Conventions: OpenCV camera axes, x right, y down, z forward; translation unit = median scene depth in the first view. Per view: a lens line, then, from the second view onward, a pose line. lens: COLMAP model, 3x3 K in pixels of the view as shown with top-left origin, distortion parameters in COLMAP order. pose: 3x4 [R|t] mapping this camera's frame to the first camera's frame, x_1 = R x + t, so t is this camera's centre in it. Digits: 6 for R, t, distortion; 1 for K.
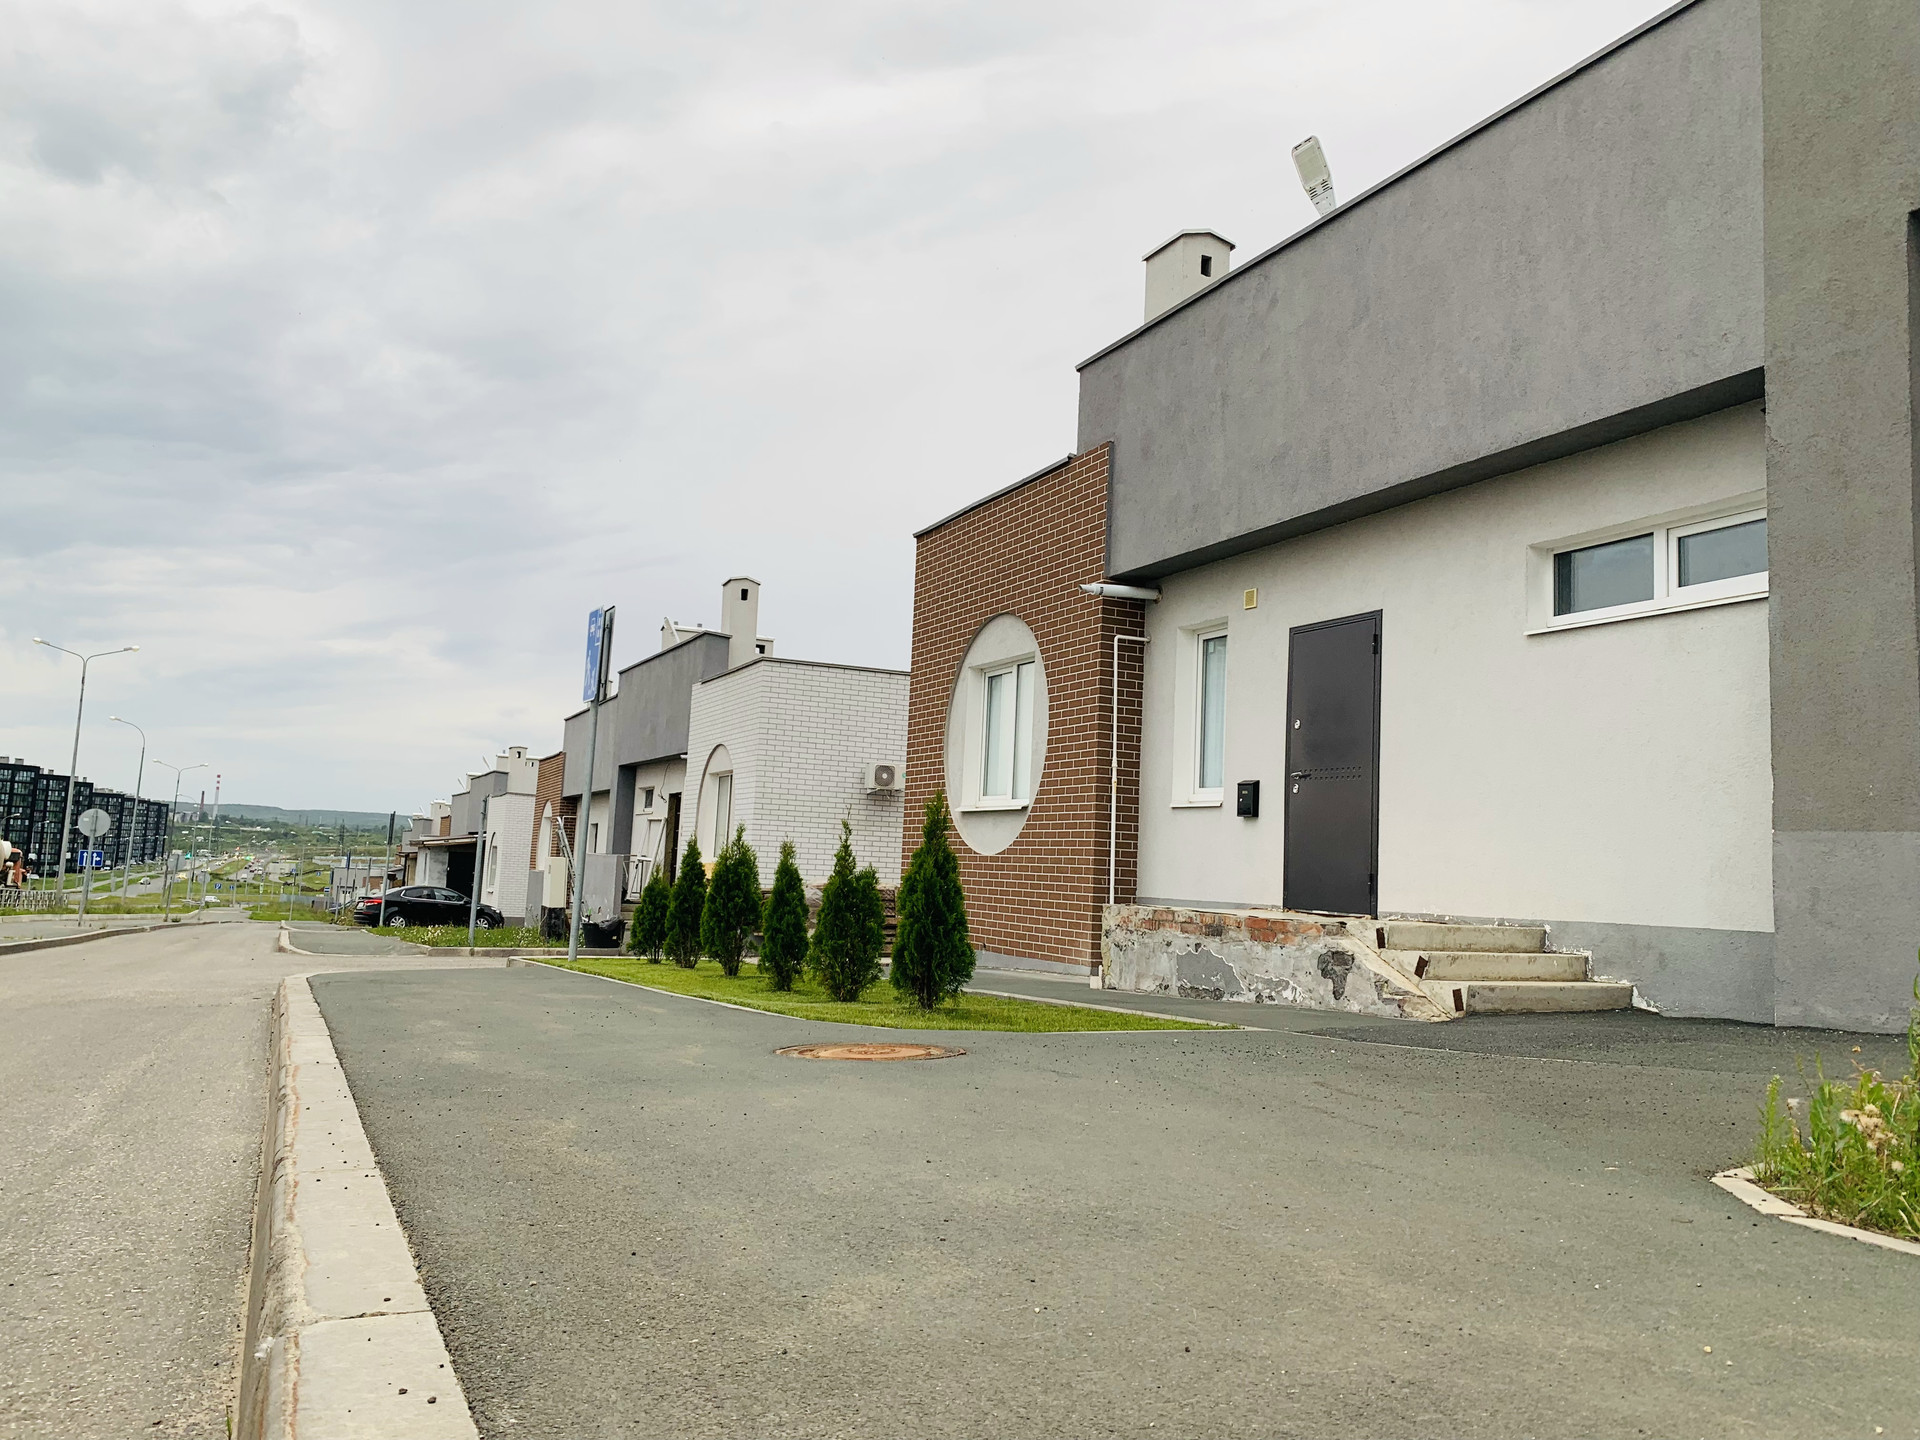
lens RADIAL K [[1443.2, 0, 960.0], [0, 1443.2, 720.0], [0, 0, 1]] dist [0.000965, -0.001173]
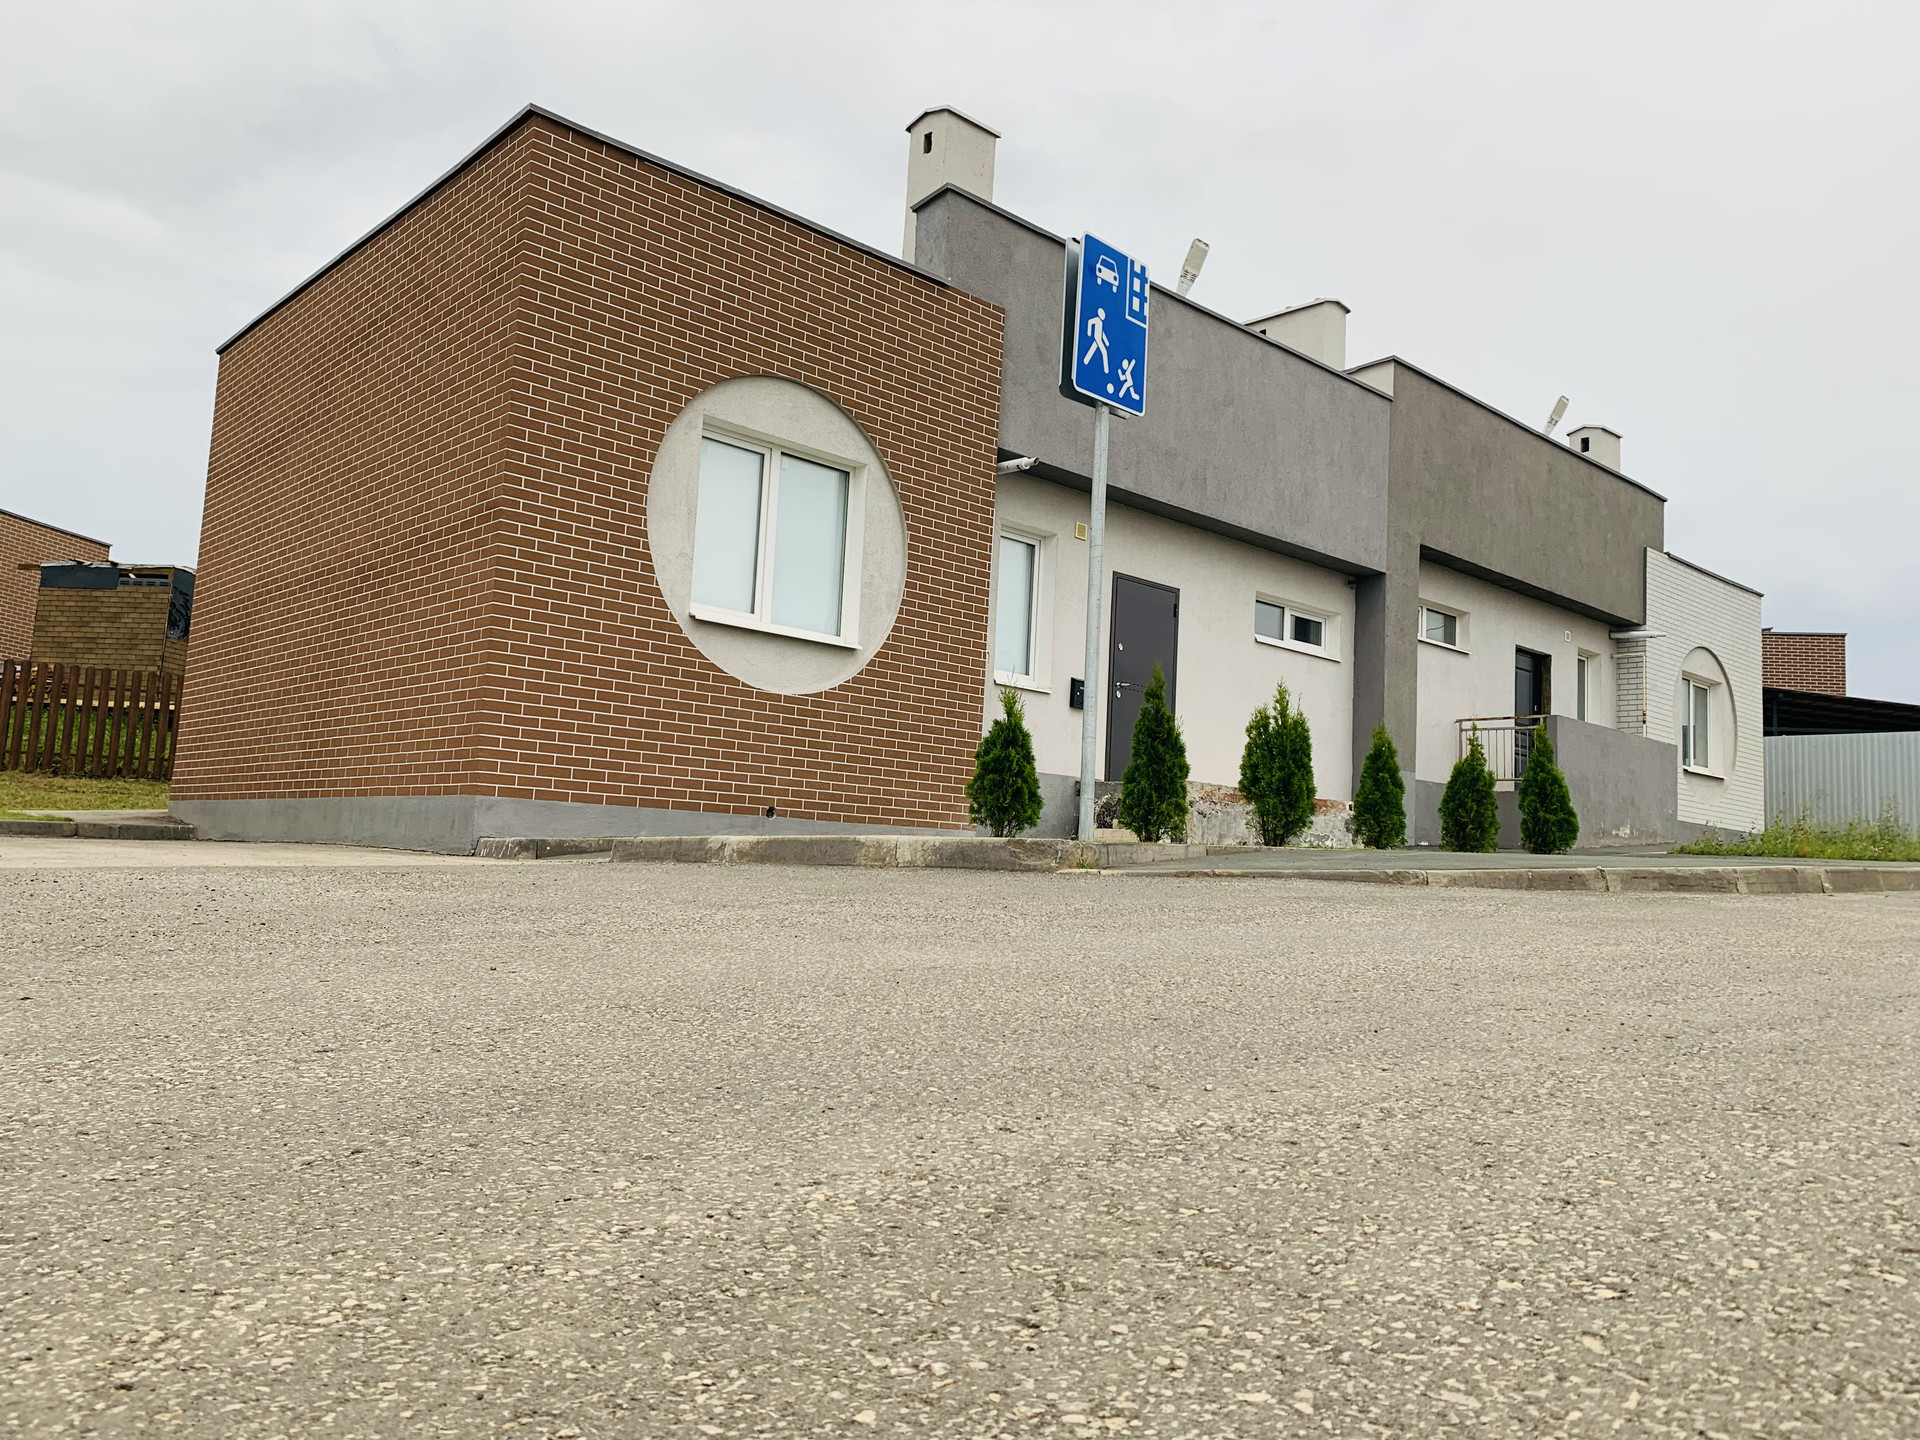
lens RADIAL K [[1463.0, 0, 960.6], [0, 1463.0, 746.3], [0, 0, 1]] dist [0.001470, -0.000173]
pose [[-0.293133, 0.027090, 0.955688, -1.084678], [-0.163578, 0.983438, -0.078050, 0.239171], [-0.941974, -0.179209, -0.283847, 1.615209]]
